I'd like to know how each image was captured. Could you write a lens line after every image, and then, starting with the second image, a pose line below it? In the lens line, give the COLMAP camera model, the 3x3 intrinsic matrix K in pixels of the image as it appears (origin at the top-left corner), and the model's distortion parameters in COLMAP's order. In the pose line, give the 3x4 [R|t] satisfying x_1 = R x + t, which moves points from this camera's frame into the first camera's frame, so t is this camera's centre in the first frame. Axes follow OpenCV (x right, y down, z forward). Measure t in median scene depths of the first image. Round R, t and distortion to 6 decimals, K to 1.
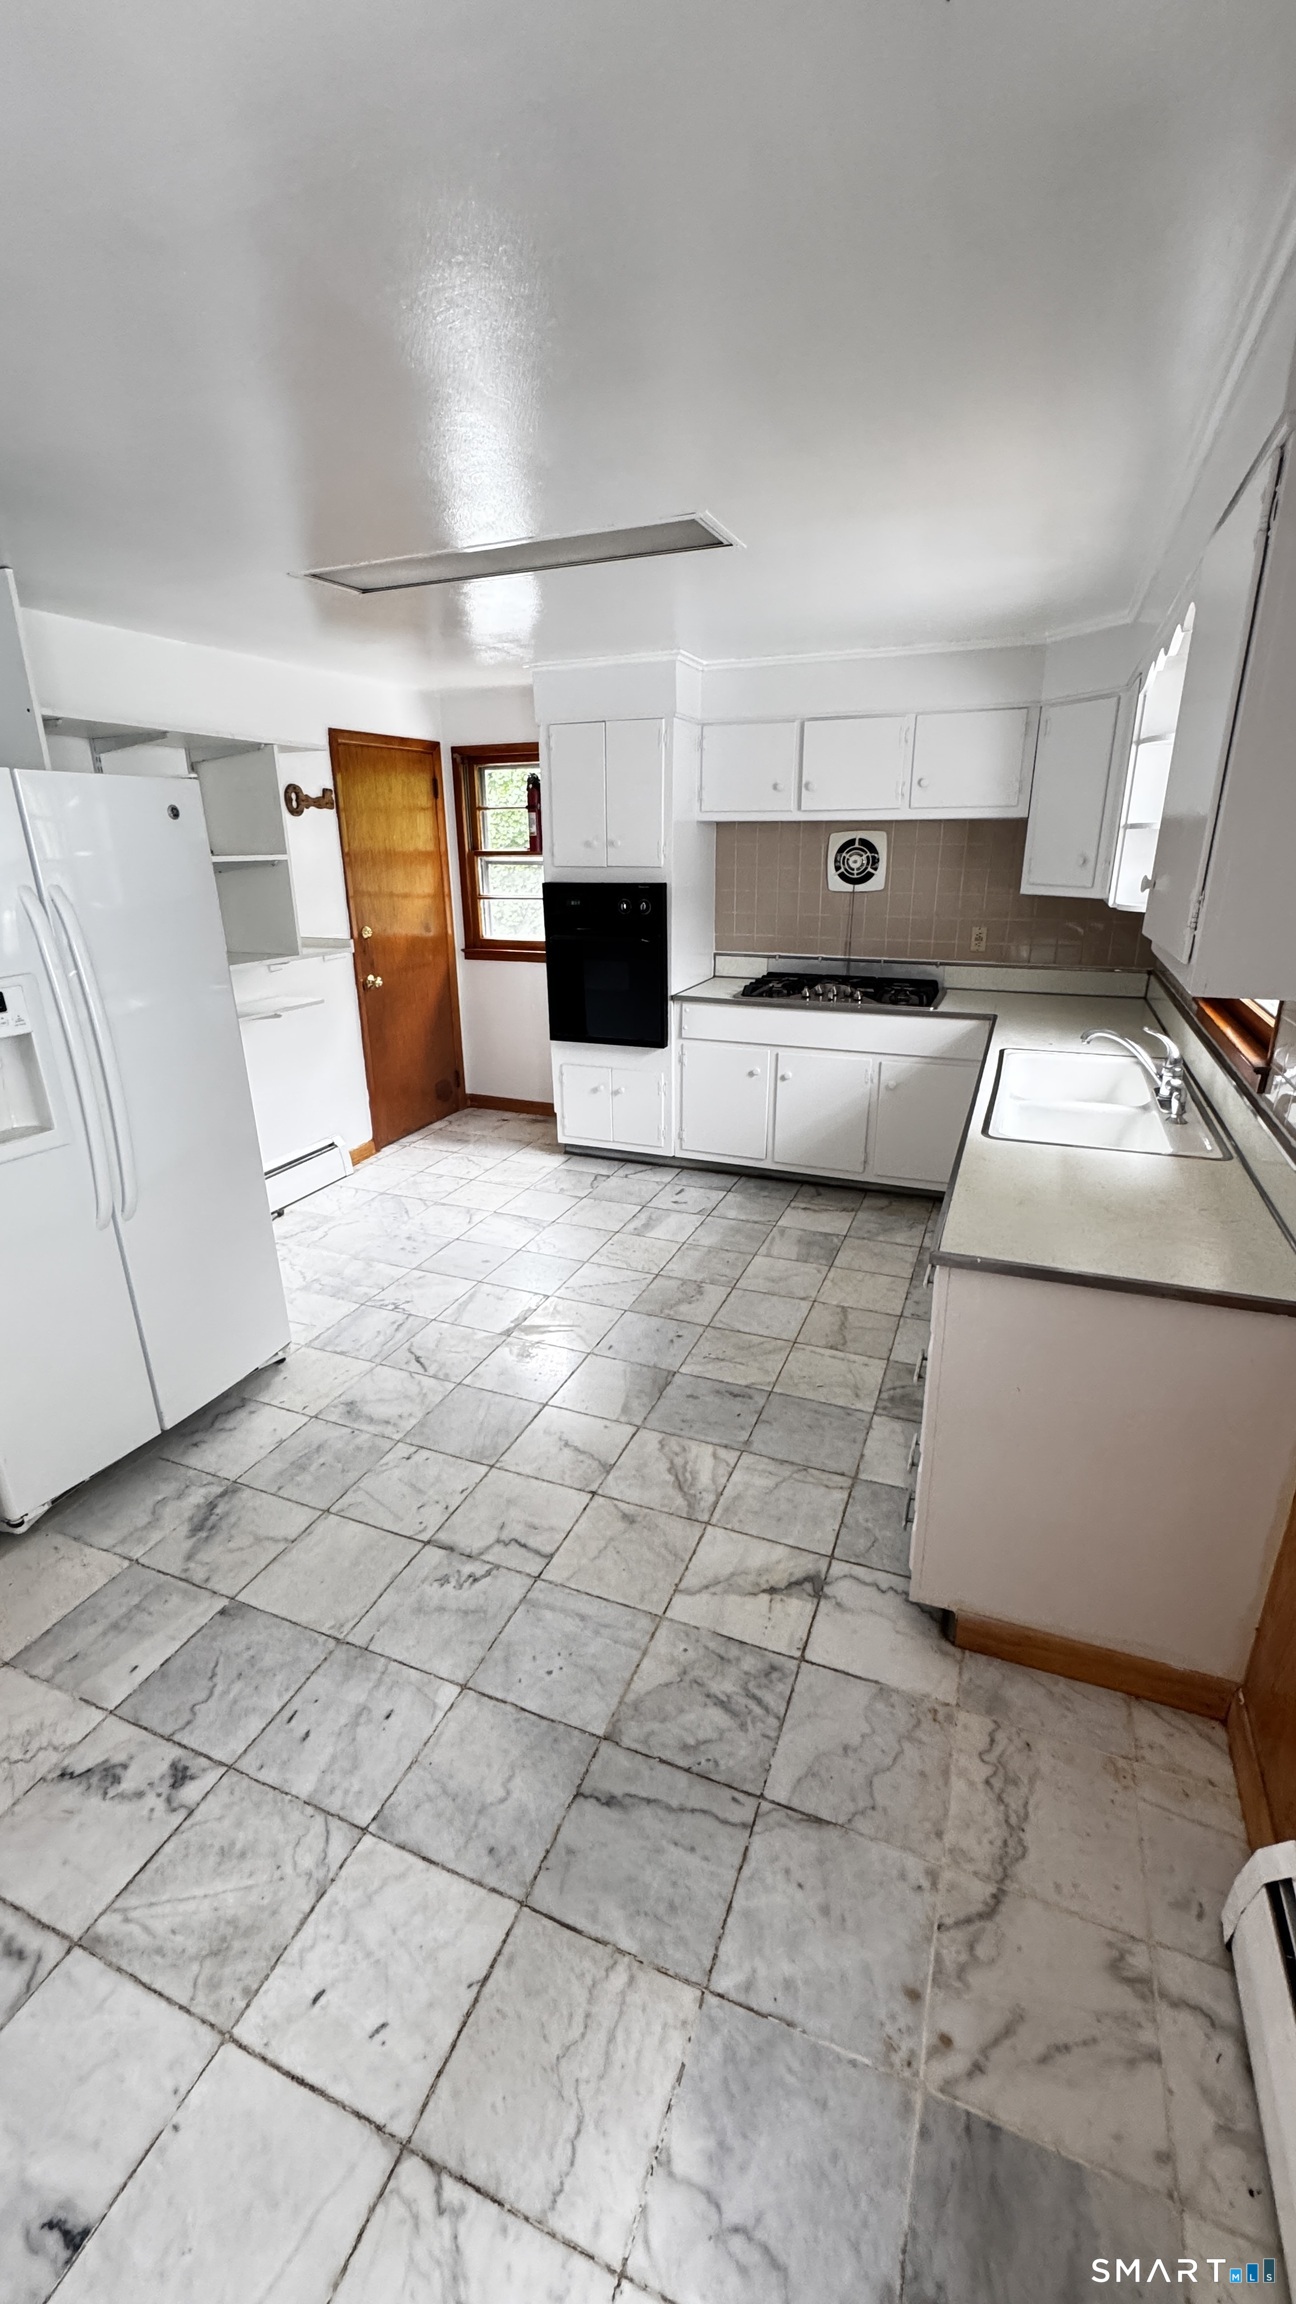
lens RADIAL K [[913.1, 0, 648.0], [0, 913.1, 1152.0], [0, 0, 1]] dist [0.000346, 0.000083]
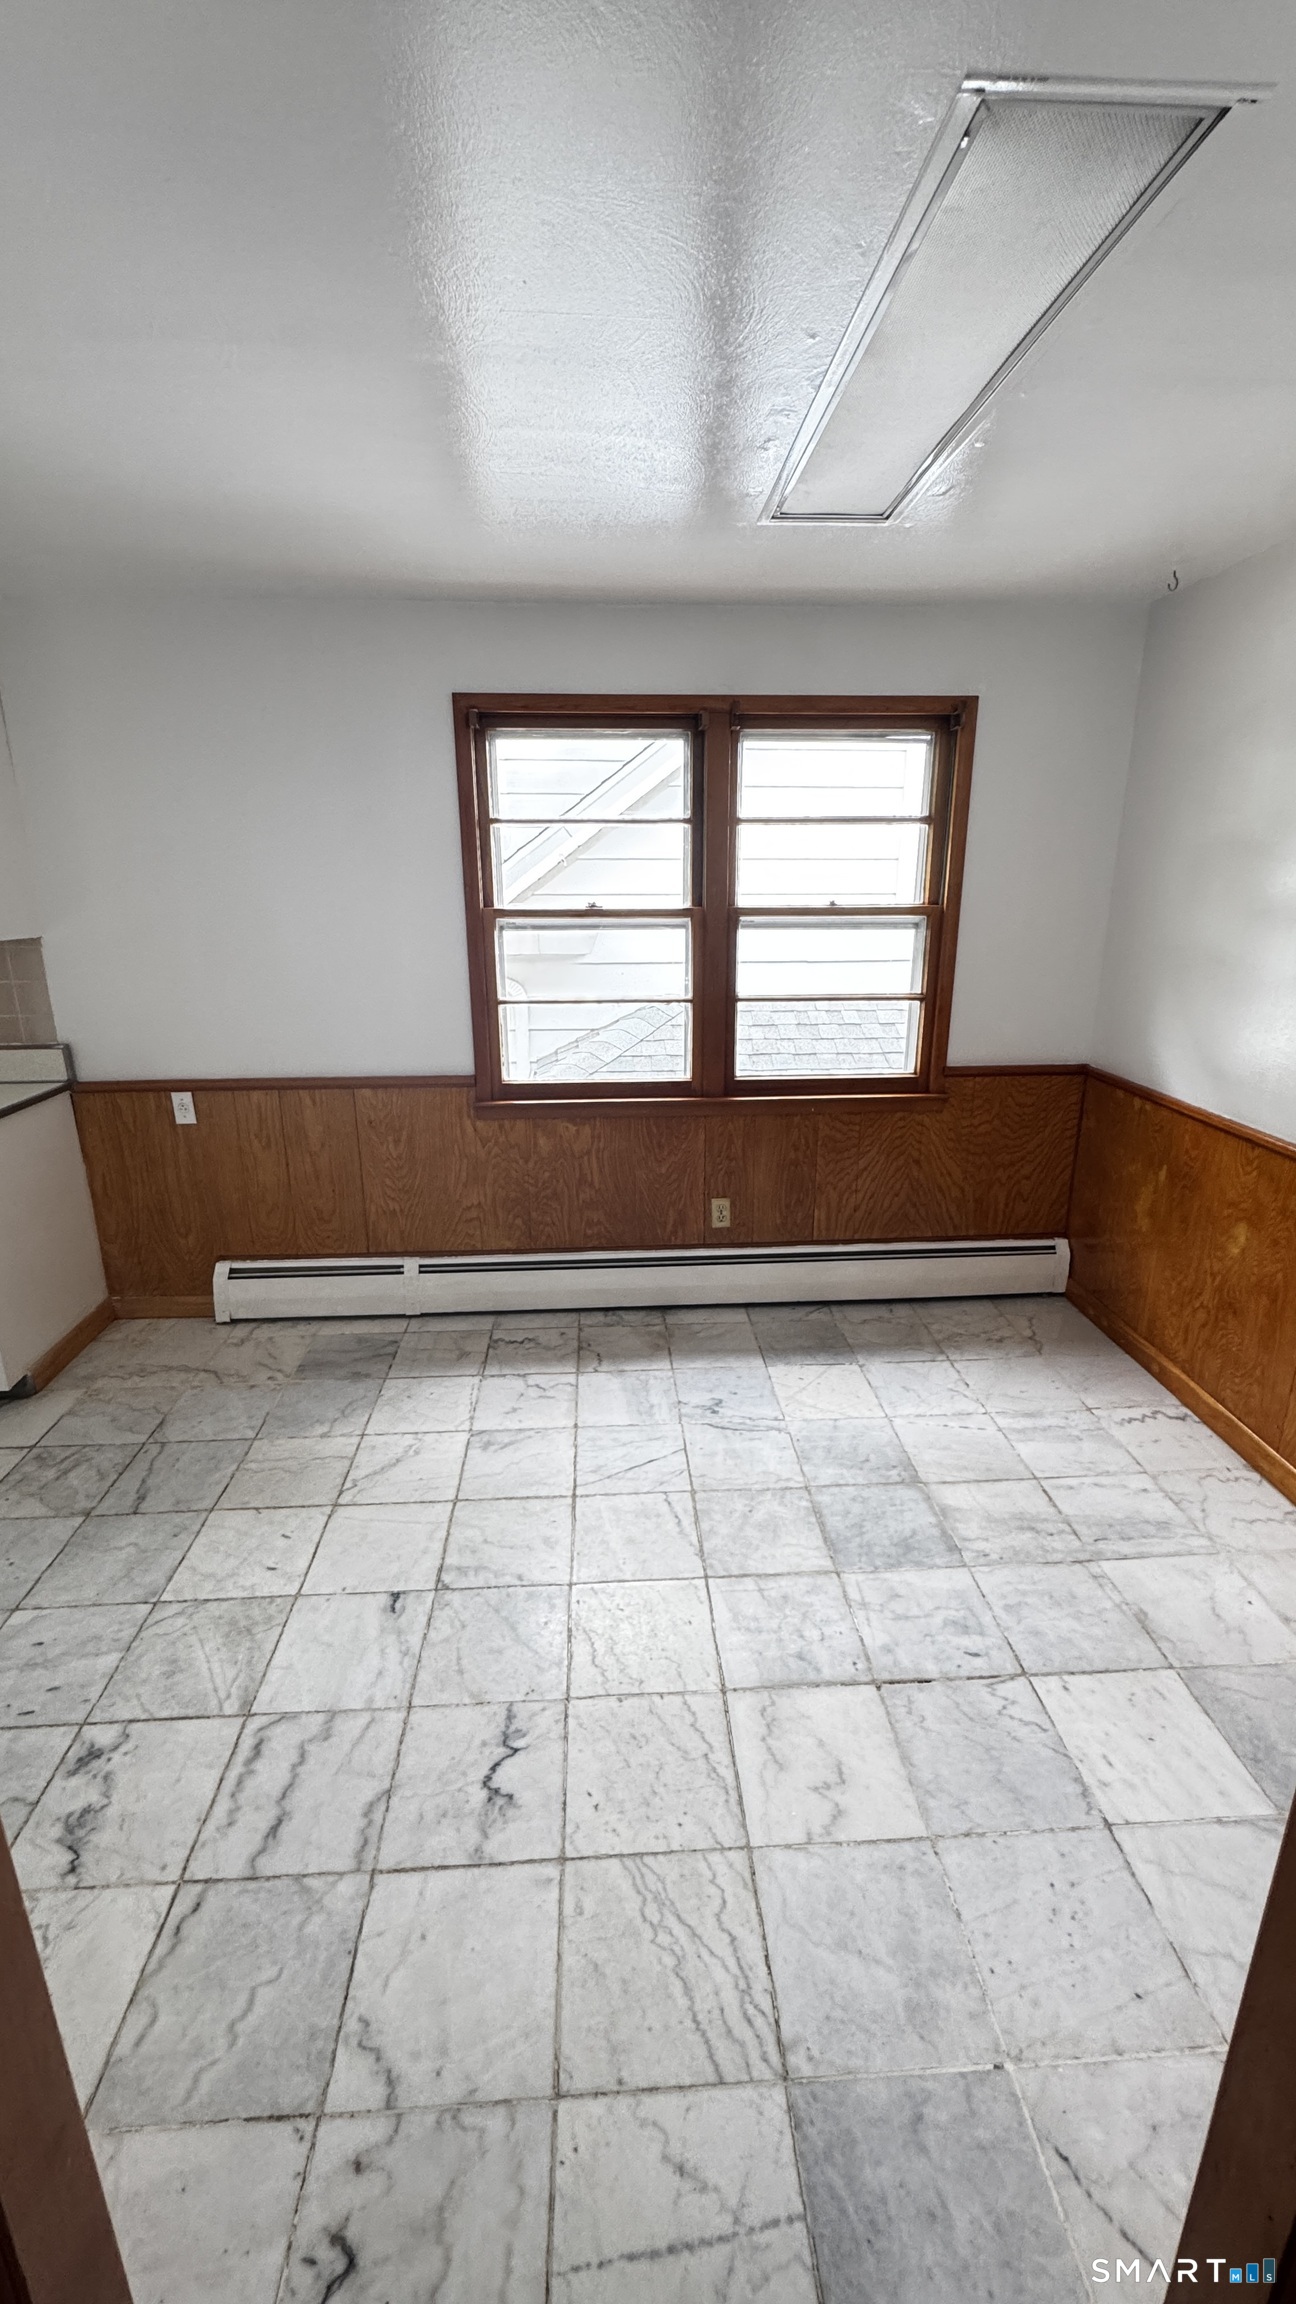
lens RADIAL K [[913.1, 0, 648.0], [0, 913.1, 1152.0], [0, 0, 1]] dist [0.000346, 0.000083]
pose [[-0.429287, -0.249198, 0.868109, -1.658356], [0.303572, 0.865447, 0.398554, -0.118103], [-0.850621, 0.434628, -0.295876, 0.543069]]
